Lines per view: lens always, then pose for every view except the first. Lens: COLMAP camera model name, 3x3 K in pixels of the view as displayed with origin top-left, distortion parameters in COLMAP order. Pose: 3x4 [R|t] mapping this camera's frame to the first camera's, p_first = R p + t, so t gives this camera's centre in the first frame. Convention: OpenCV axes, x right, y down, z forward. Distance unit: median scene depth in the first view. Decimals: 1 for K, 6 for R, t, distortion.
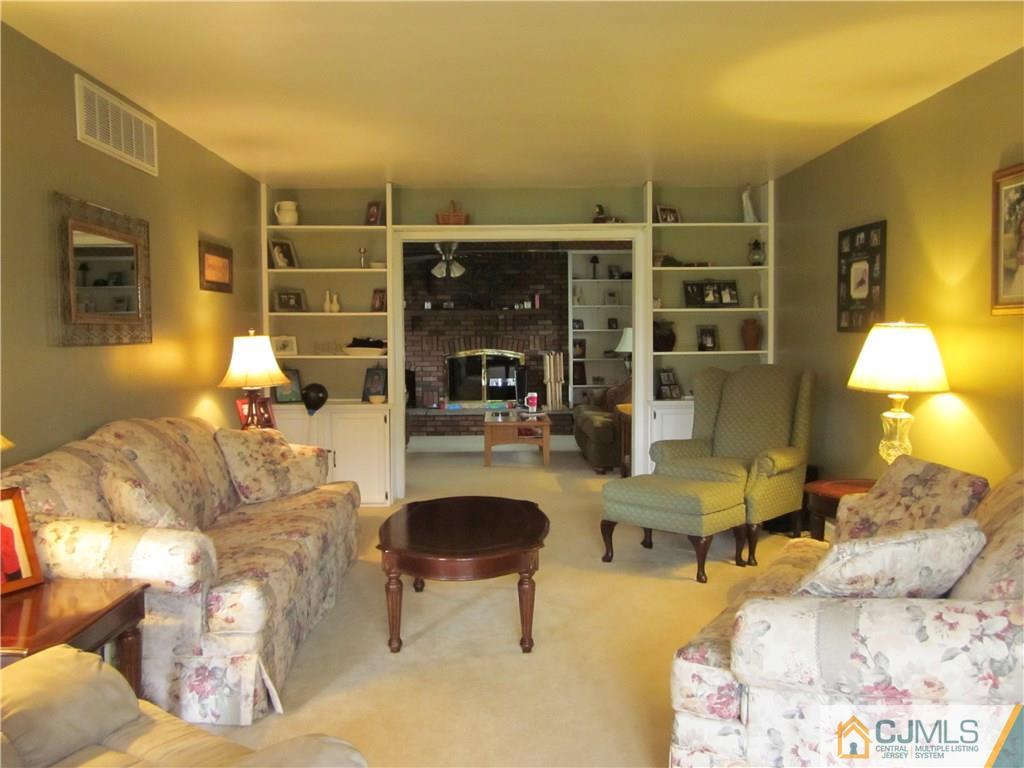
lens RADIAL K [[861.1, 0, 511.1], [0, 861.1, 381.6], [0, 0, 1]] dist [-0.009304, -0.000173]
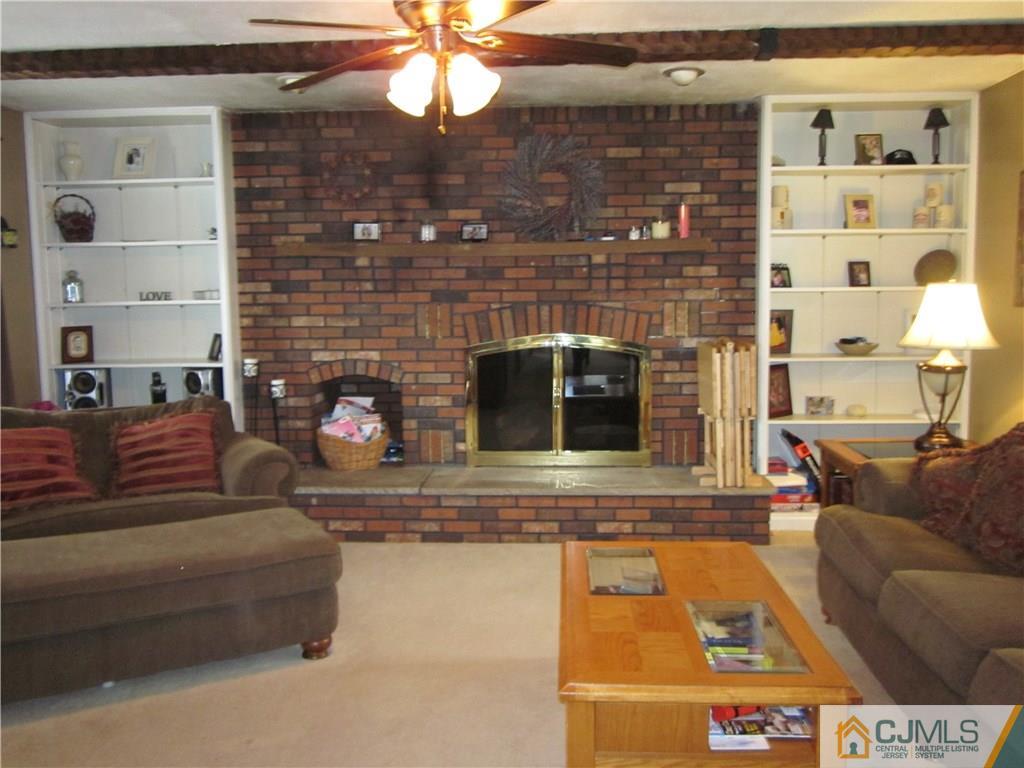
lens RADIAL K [[861.1, 0, 516.4], [0, 861.1, 383.7], [0, 0, 1]] dist [-0.009304, -0.000173]
pose [[0.997335, 0.003955, -0.072845, -0.020415], [-0.000300, 0.998744, 0.050112, -0.034400], [0.072951, -0.049957, 0.996084, 0.565995]]
